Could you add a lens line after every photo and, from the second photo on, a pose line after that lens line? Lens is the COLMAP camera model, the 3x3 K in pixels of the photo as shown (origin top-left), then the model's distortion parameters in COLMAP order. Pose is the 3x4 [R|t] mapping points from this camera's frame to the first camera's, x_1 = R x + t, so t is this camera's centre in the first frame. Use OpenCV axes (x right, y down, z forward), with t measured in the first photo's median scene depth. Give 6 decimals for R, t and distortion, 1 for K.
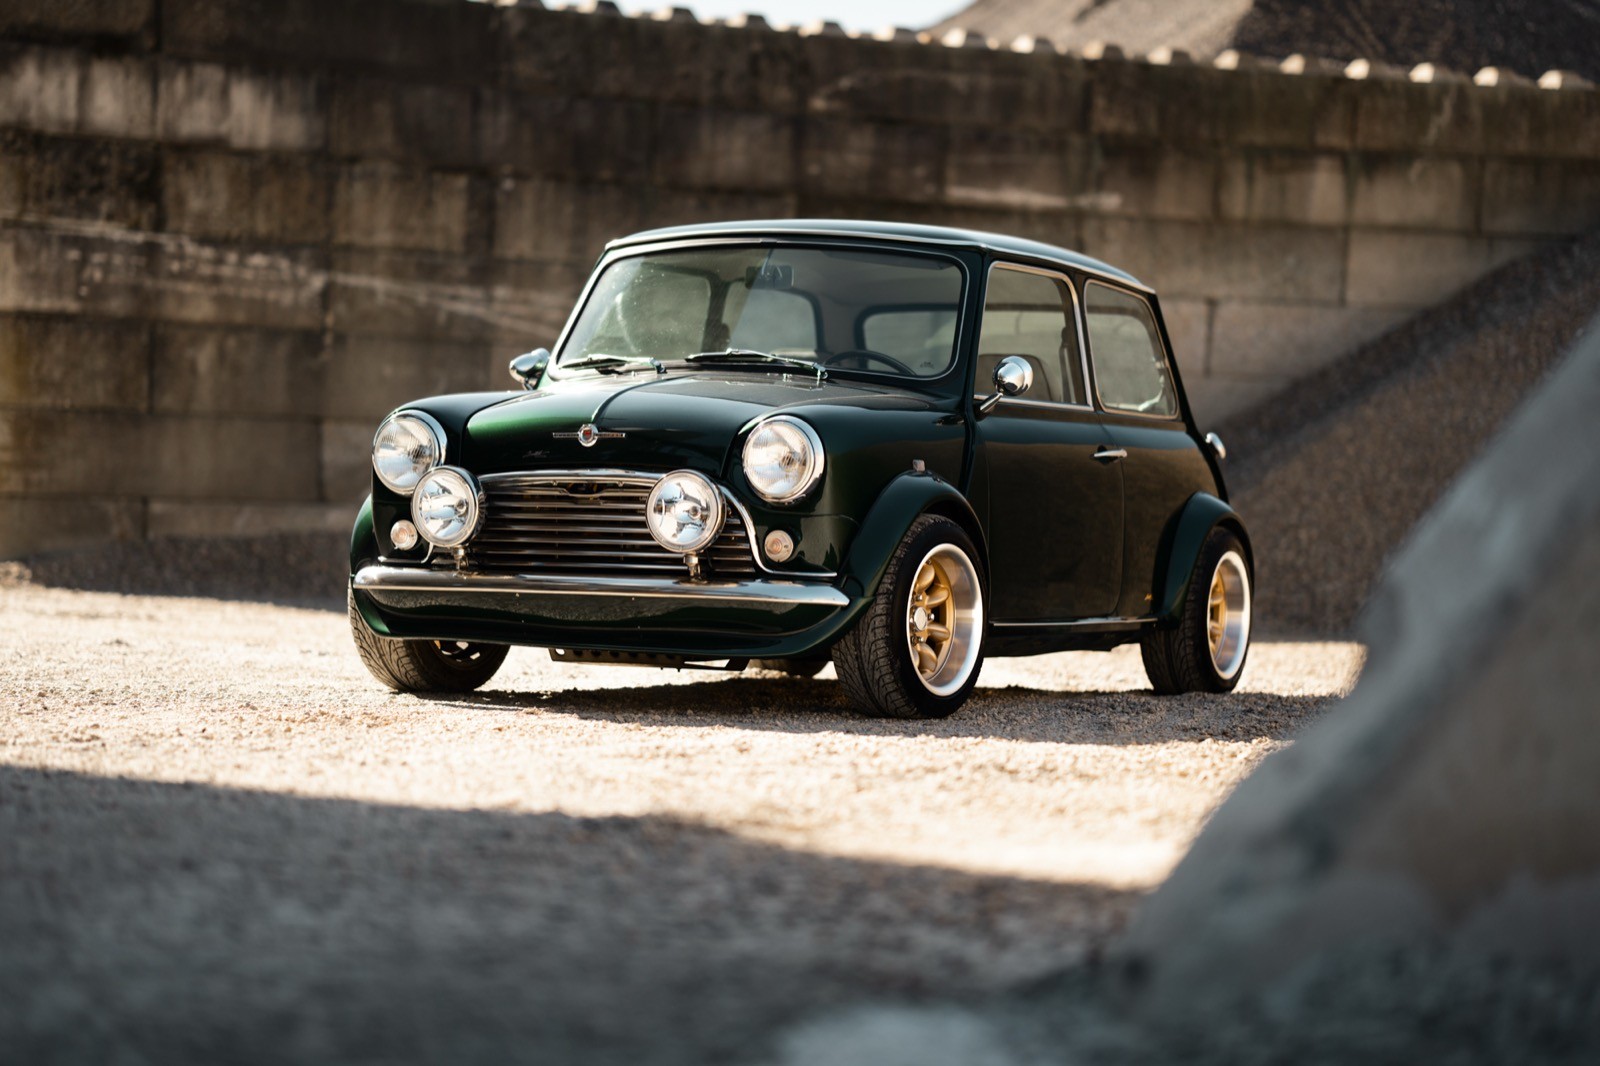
lens RADIAL K [[4446.3, 0, 825.7], [0, 4446.3, 466.9], [0, 0, 1]] dist [0.902932, 0.000000]
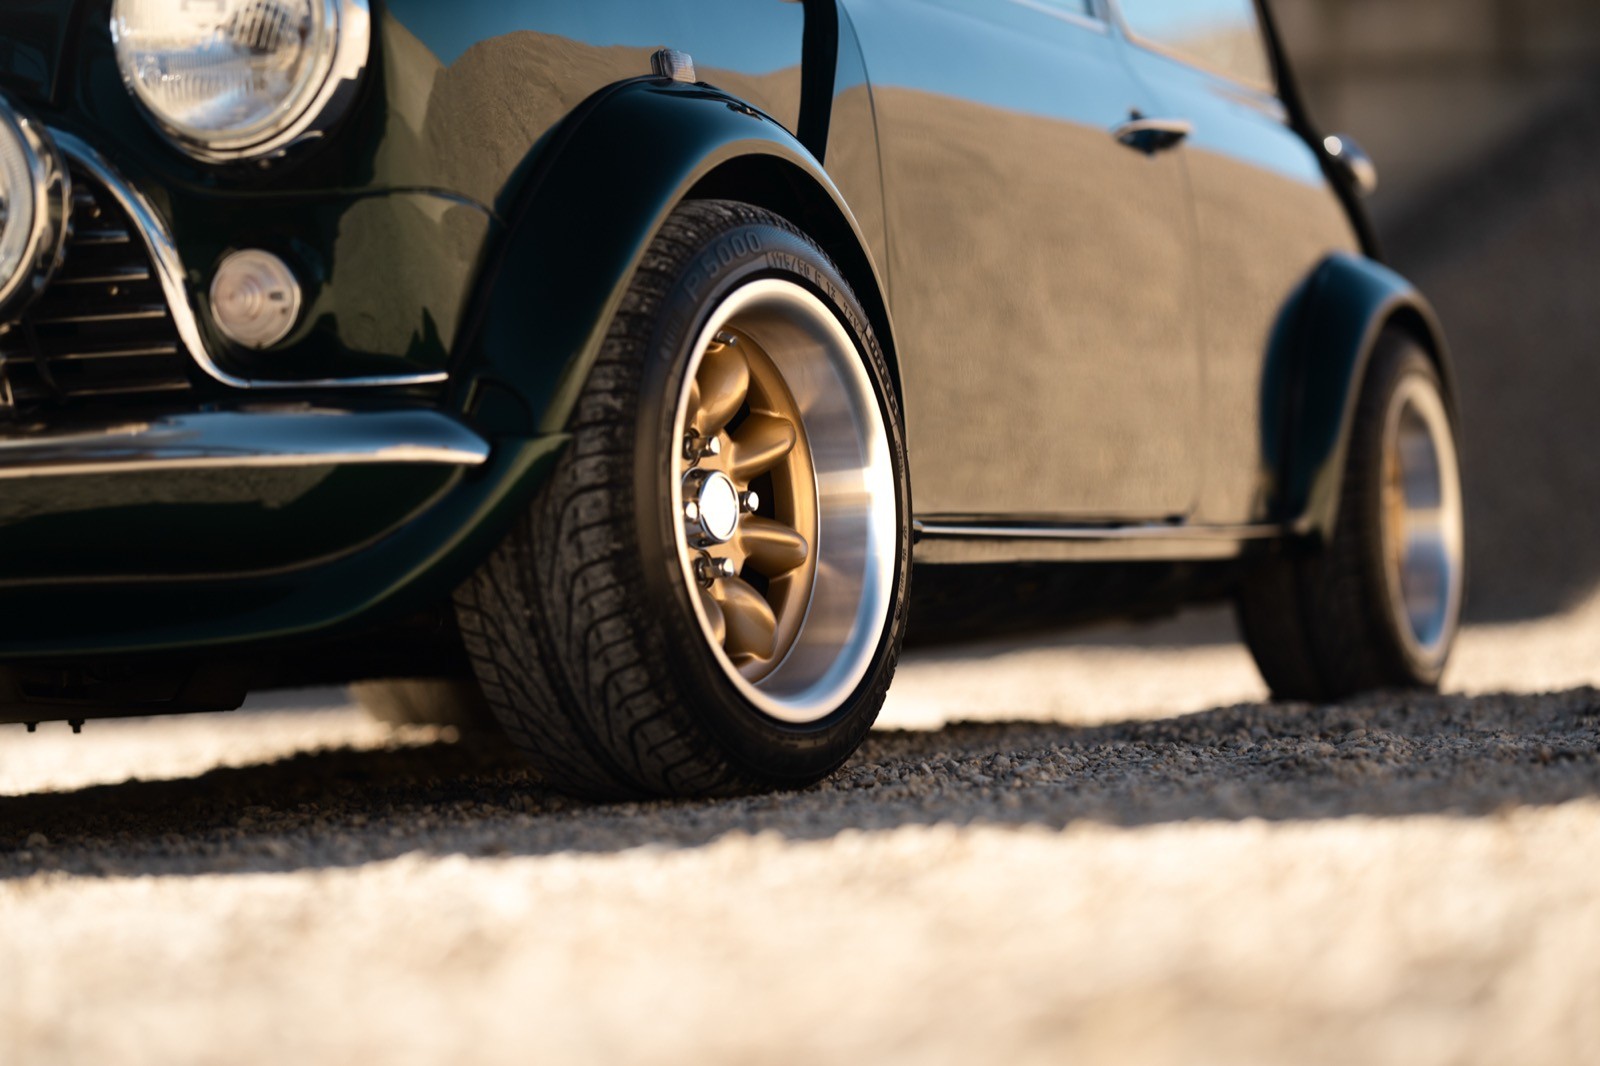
lens RADIAL K [[4446.3, 0, 800.3], [0, 4446.3, 531.6], [0, 0, 1]] dist [0.902932, 0.000000]
pose [[0.995999, -0.084767, 0.028311, 0.017796], [0.085064, 0.996331, -0.009441, 0.040102], [-0.027406, 0.011811, 0.999555, 0.658524]]
